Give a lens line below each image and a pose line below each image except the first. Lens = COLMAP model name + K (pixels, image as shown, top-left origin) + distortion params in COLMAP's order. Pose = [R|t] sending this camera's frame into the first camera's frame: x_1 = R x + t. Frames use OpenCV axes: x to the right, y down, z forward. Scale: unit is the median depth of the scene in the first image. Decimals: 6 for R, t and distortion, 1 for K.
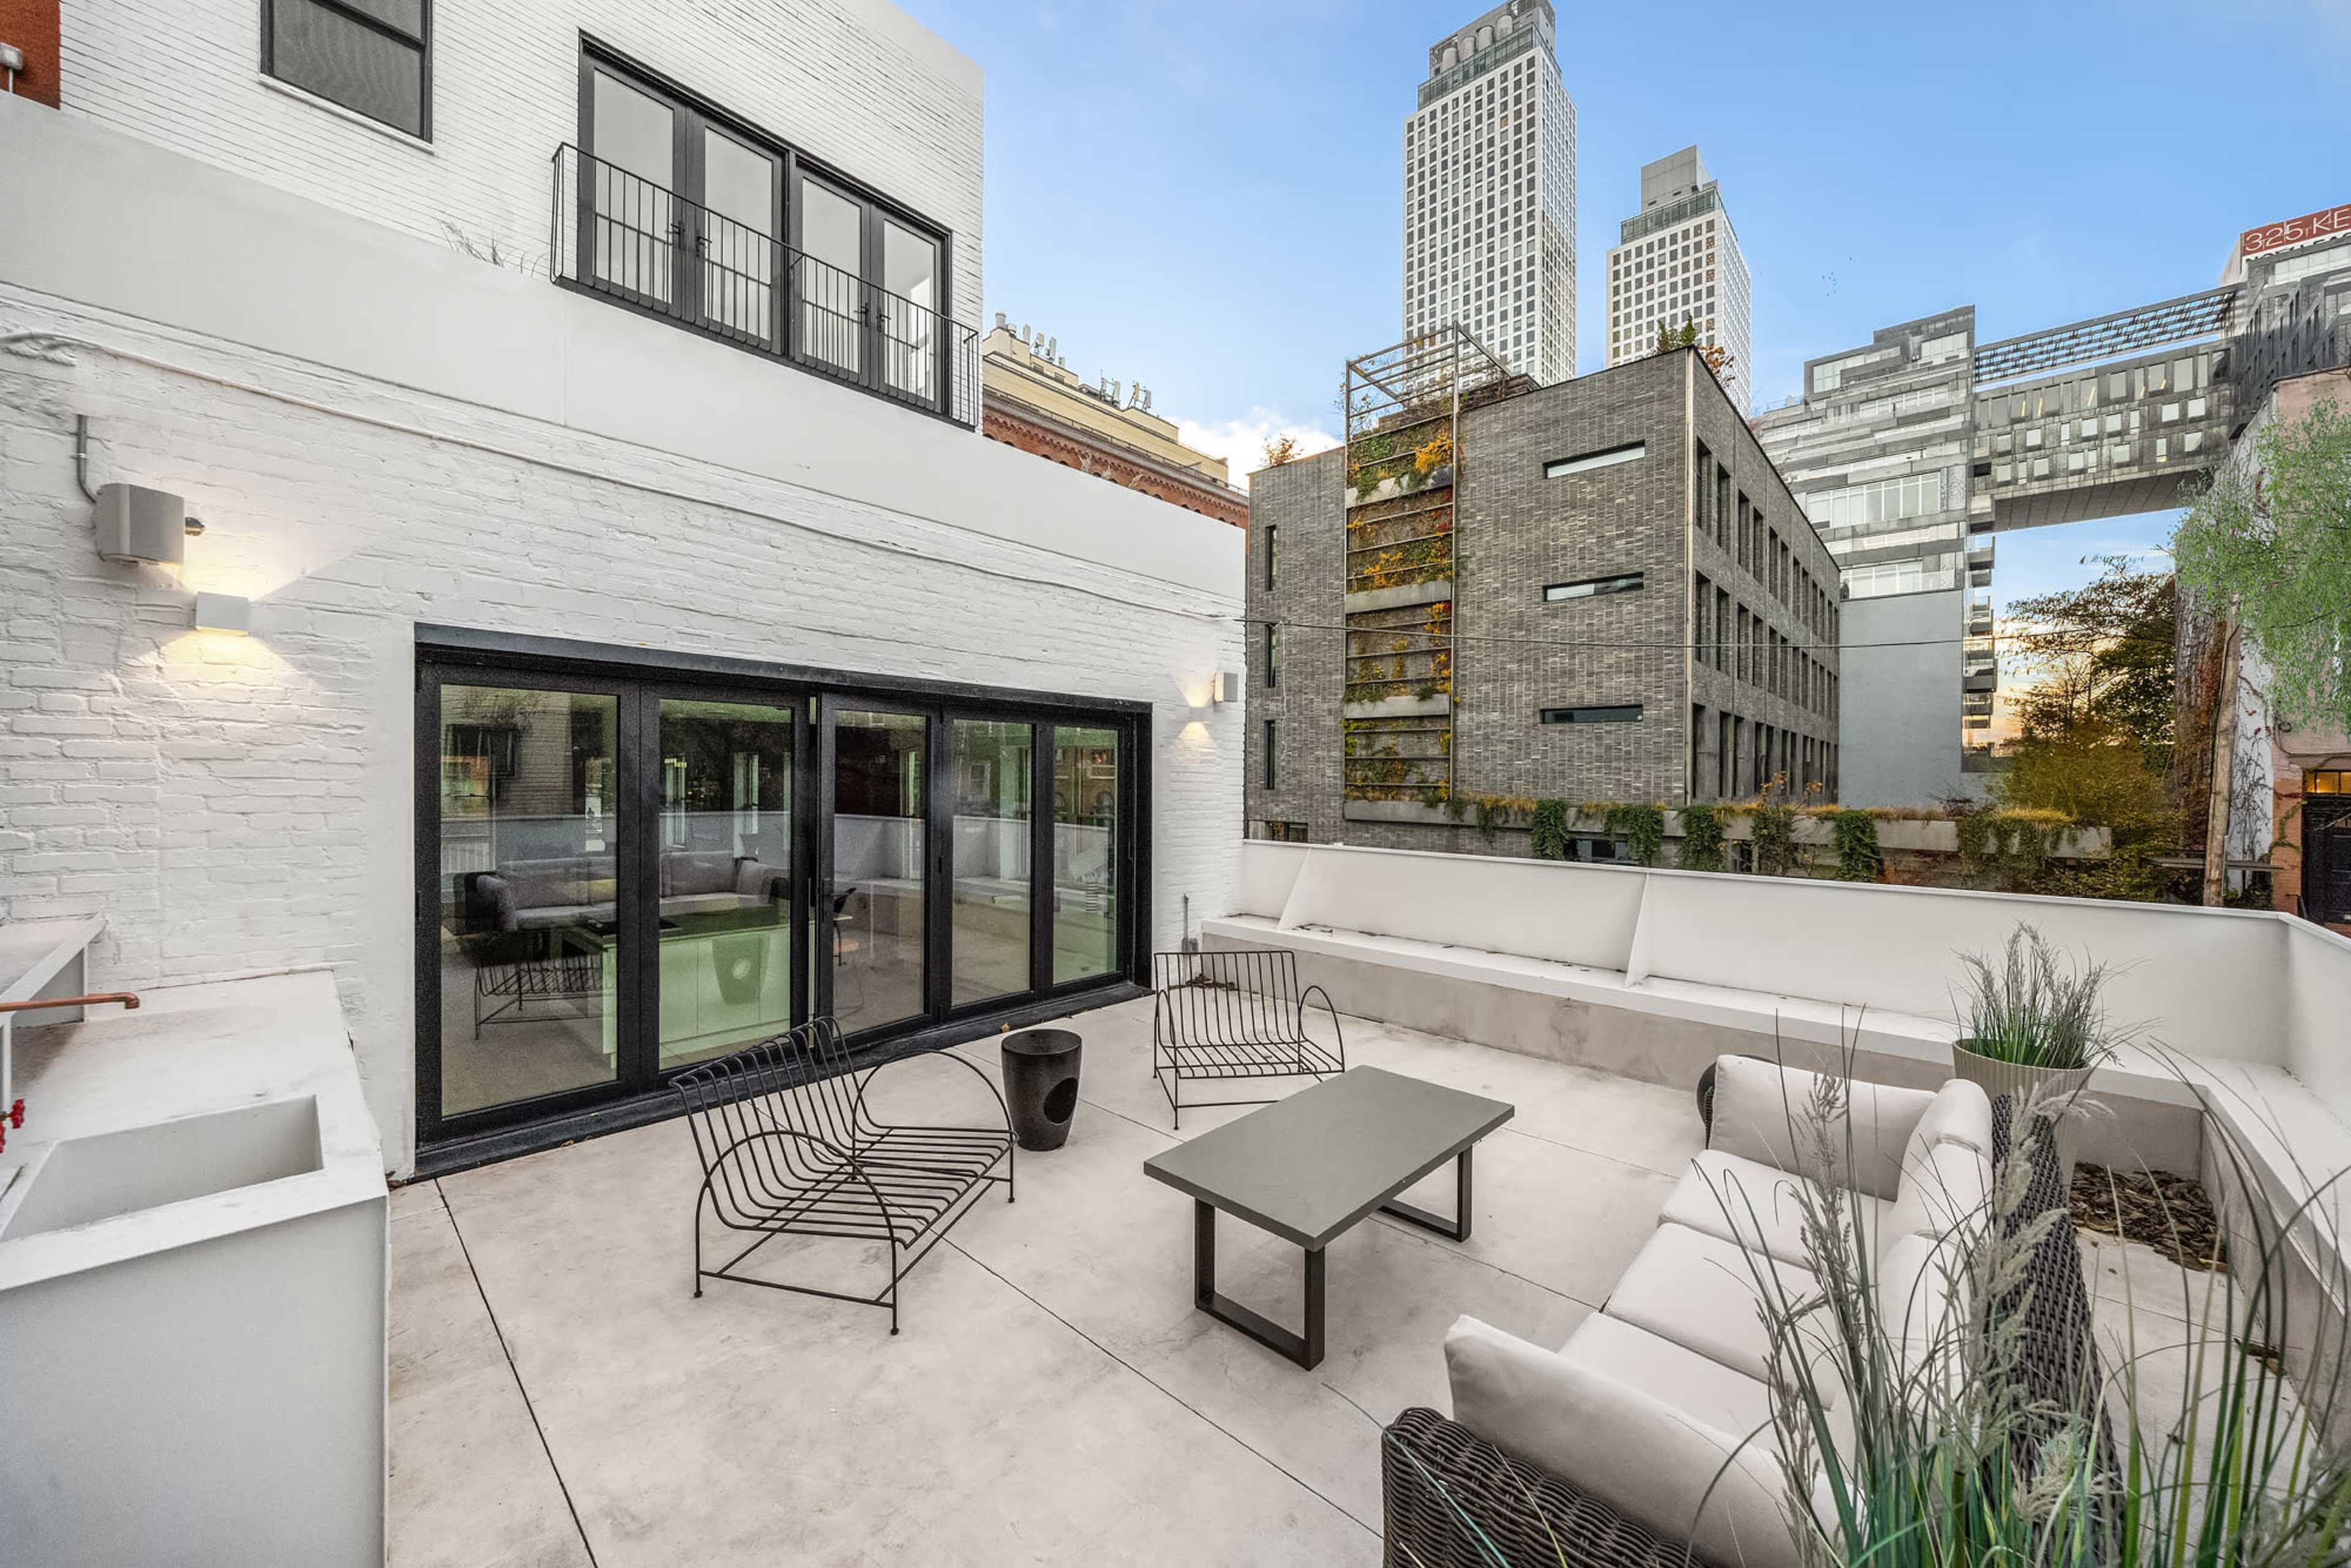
lens RADIAL K [[861.9, 0, 1175.5], [0, 861.9, 784.0], [0, 0, 1]] dist [0.011035, 0.000014]
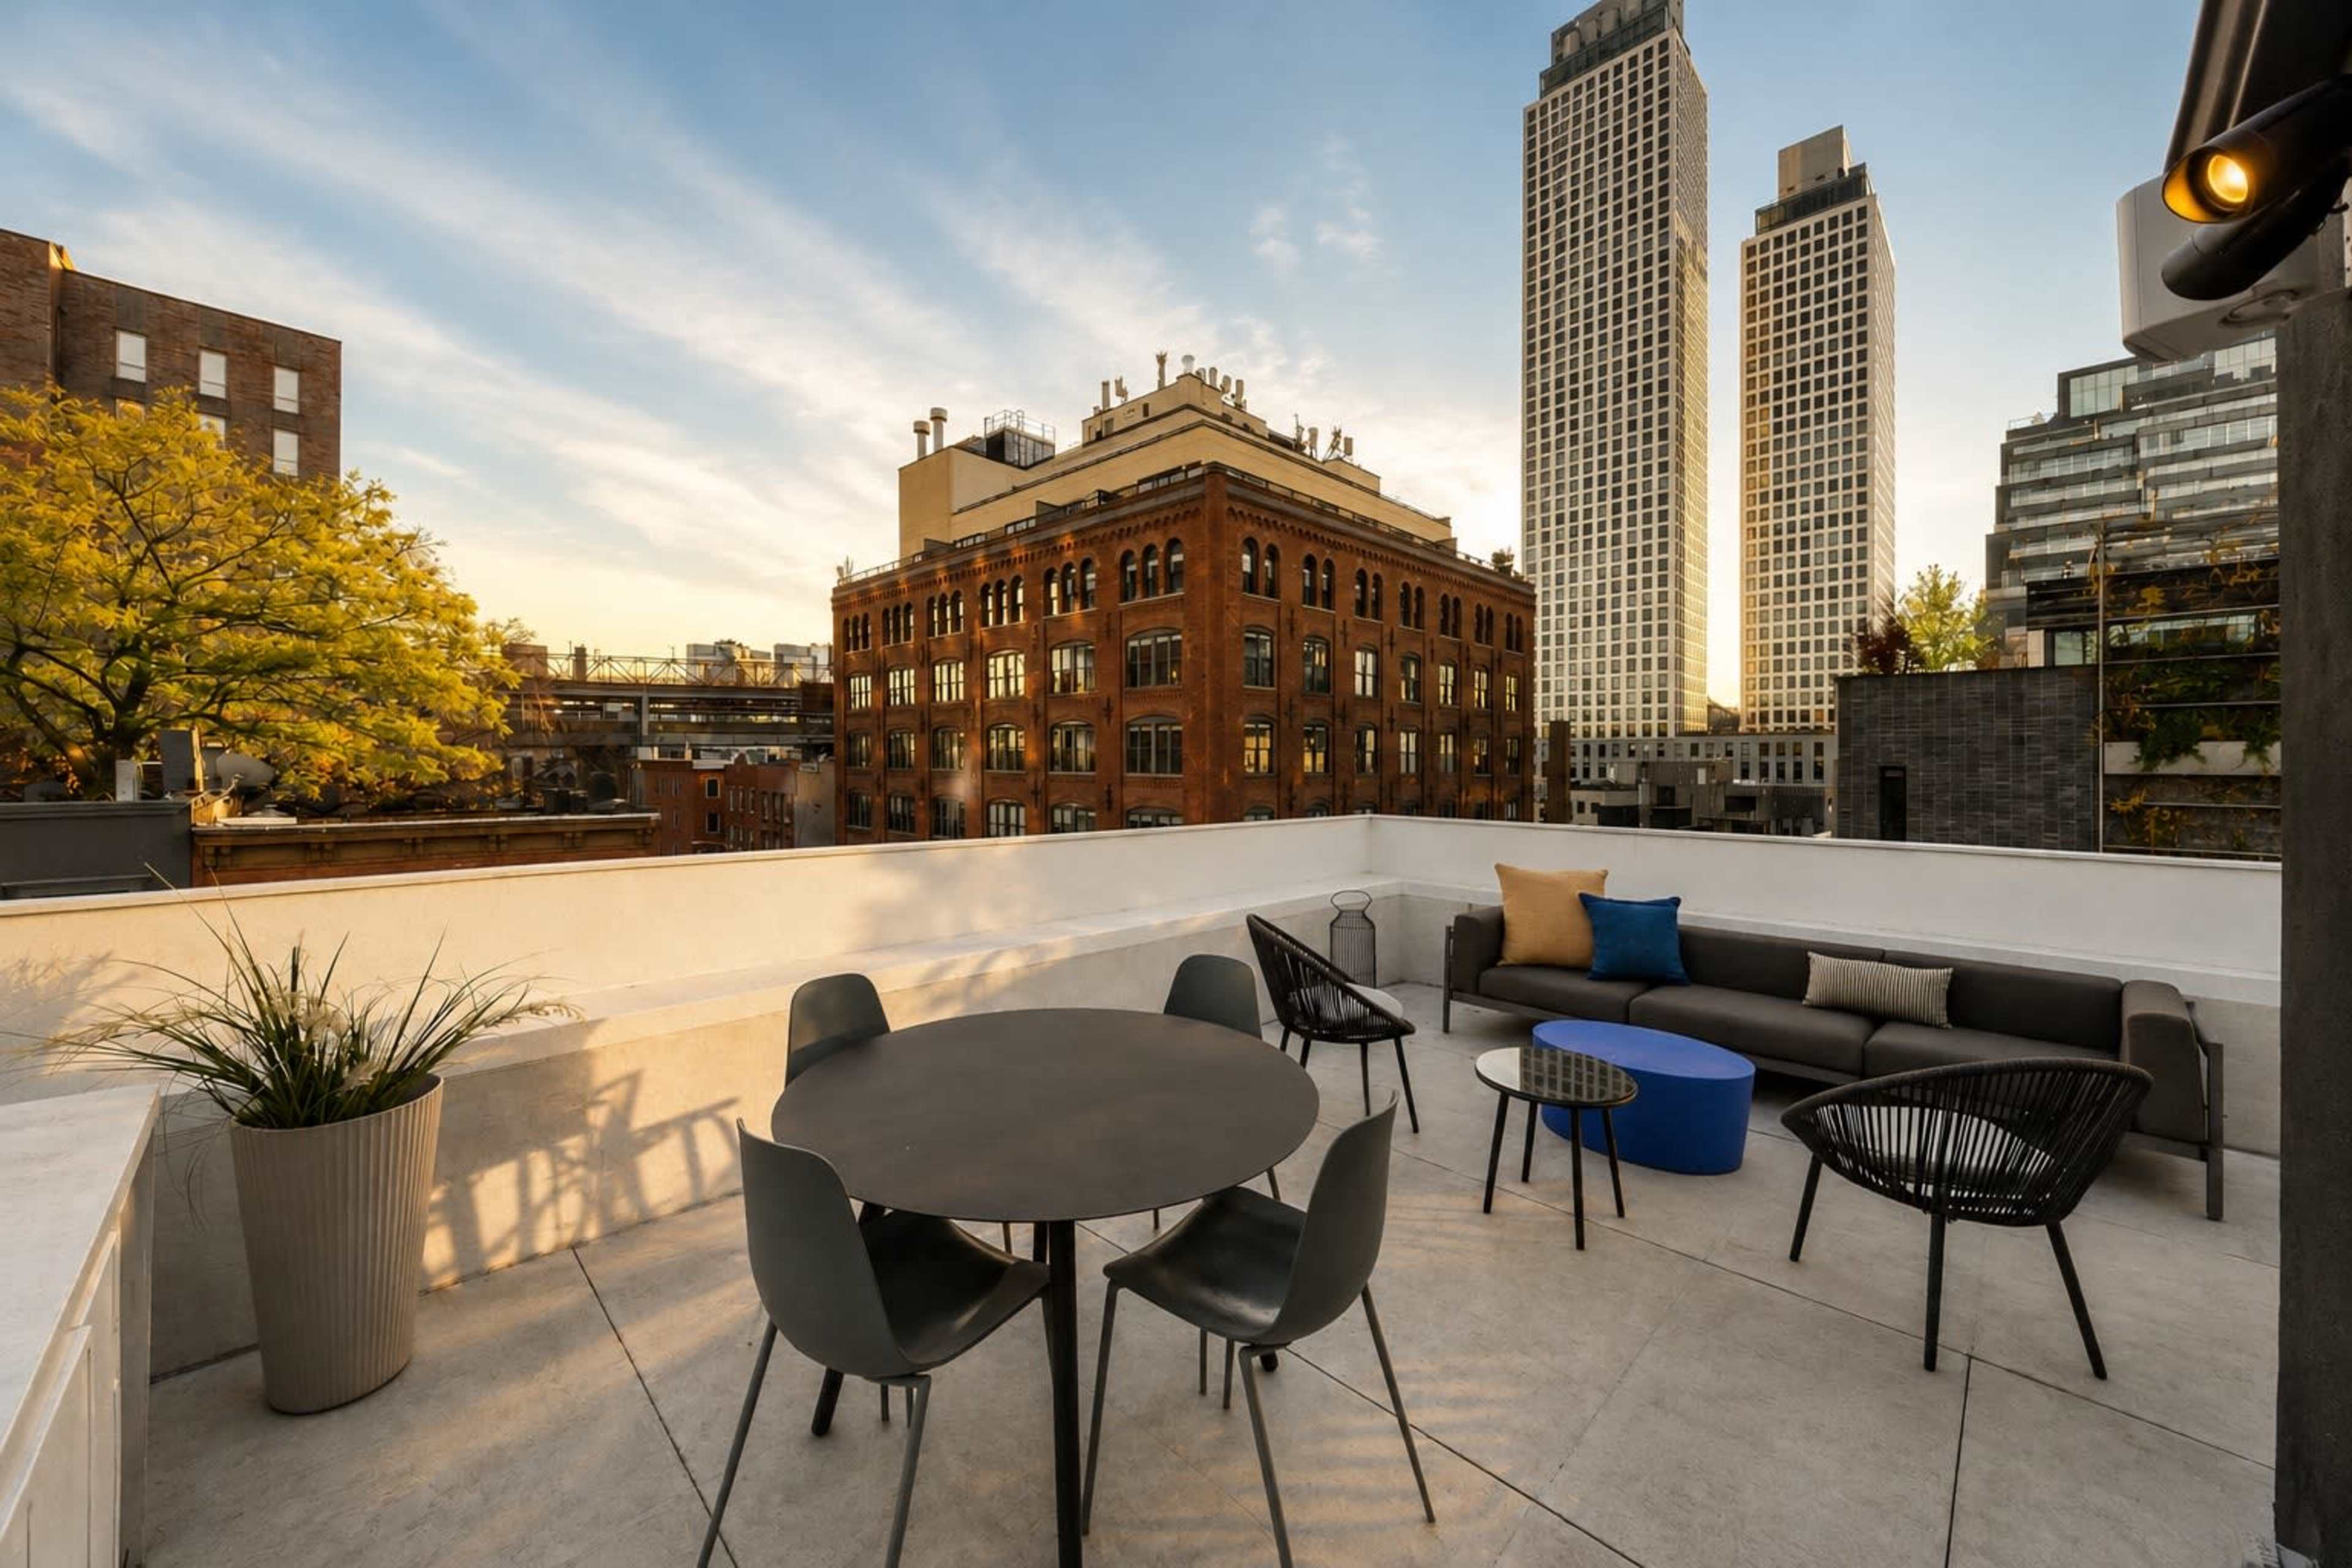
lens RADIAL K [[852.6, 0, 1176.0], [0, 852.6, 784.0], [0, 0, 1]] dist [-0.013943, 0.000074]
pose [[0.998414, -0.006054, -0.055967, -0.067391], [0.006737, 0.999905, 0.012026, -0.053663], [0.055889, -0.012384, 0.998360, 0.064696]]
